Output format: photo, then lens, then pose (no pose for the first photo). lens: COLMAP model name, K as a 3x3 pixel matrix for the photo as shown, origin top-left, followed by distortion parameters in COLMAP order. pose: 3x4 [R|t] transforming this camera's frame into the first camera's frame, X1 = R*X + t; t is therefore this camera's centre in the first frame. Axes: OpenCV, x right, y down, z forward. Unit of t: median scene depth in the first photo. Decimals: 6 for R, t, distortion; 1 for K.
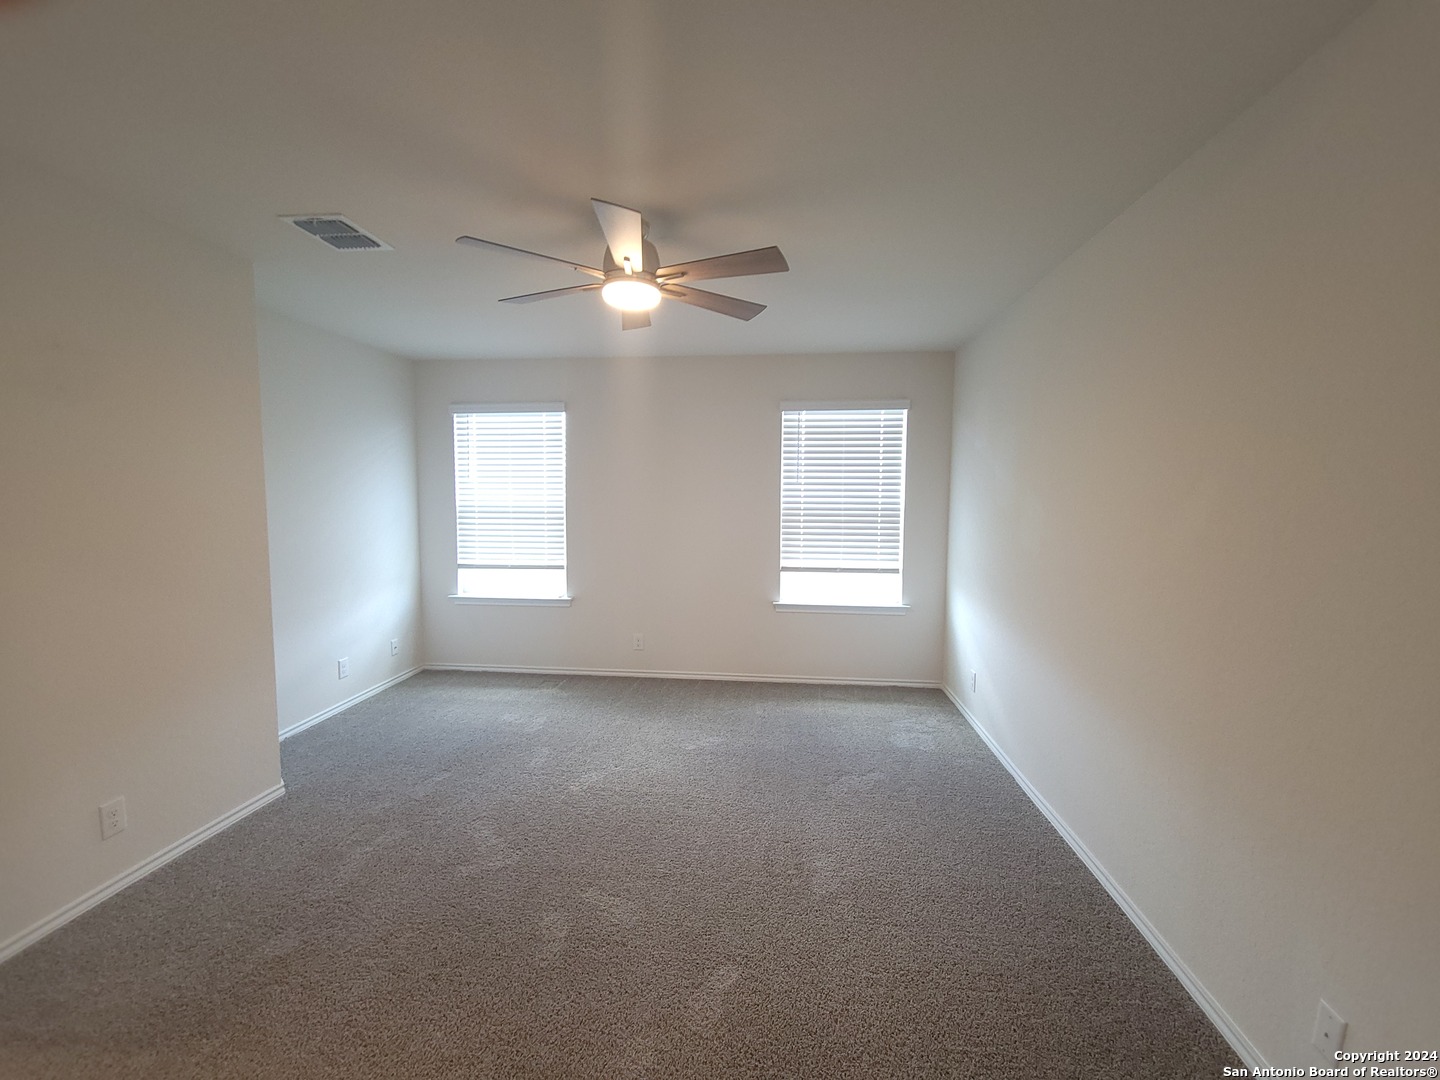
lens RADIAL K [[583.0, 0, 726.5], [0, 583.0, 537.7], [0, 0, 1]] dist [0.007345, -0.004923]
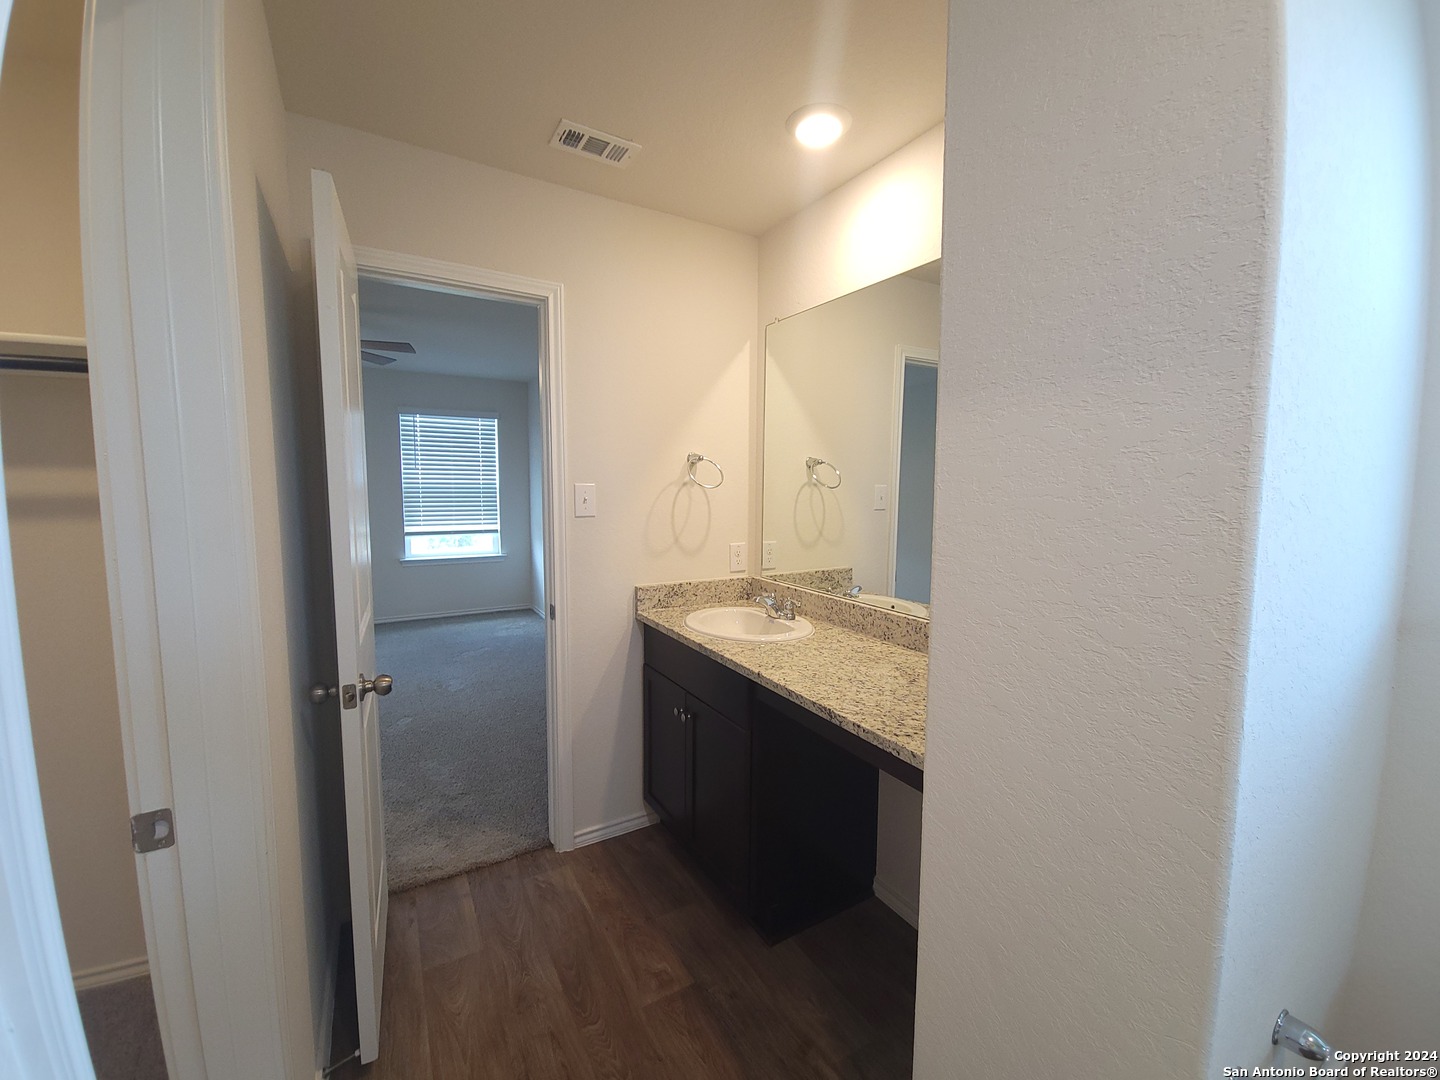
lens RADIAL K [[583.0, 0, 723.3], [0, 583.0, 534.5], [0, 0, 1]] dist [0.007345, -0.004923]
pose [[0.804764, -0.051581, 0.591350, -0.108538], [0.037402, 0.998644, 0.036207, 0.034232], [-0.592415, -0.007020, 0.805602, -0.488530]]
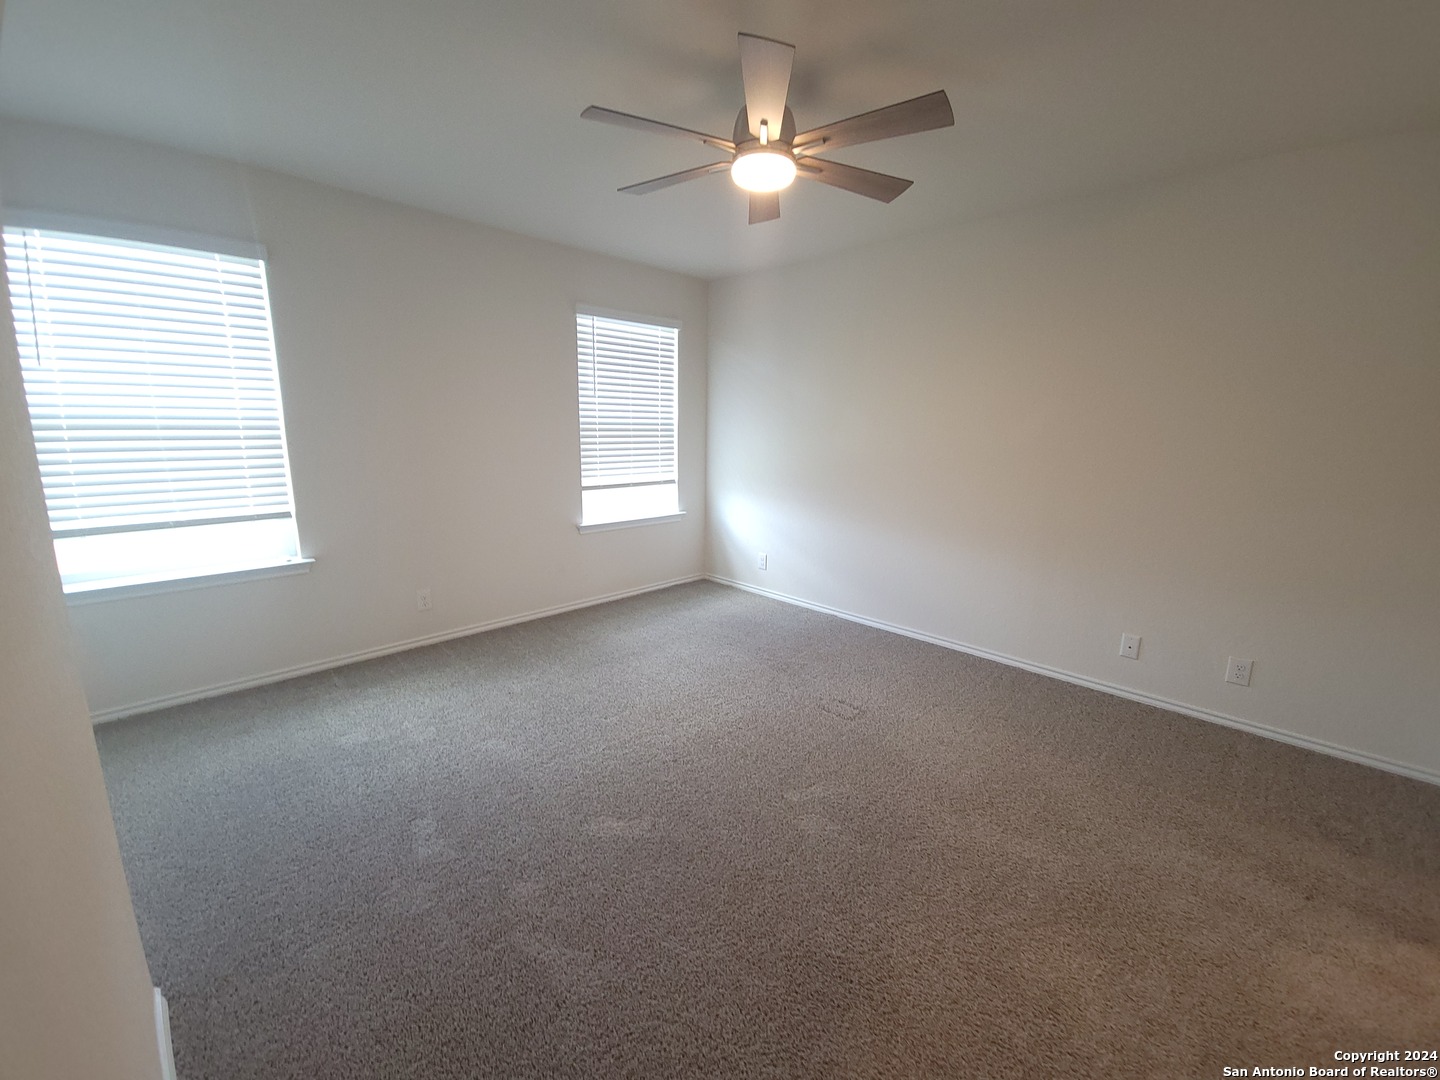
lens RADIAL K [[583.0, 0, 722.8], [0, 583.0, 539.4], [0, 0, 1]] dist [0.007345, -0.004923]
pose [[0.633688, -0.146470, 0.759596, -0.495842], [0.055870, 0.988013, 0.143905, 0.012145], [-0.771568, -0.048752, 0.634275, 0.229216]]
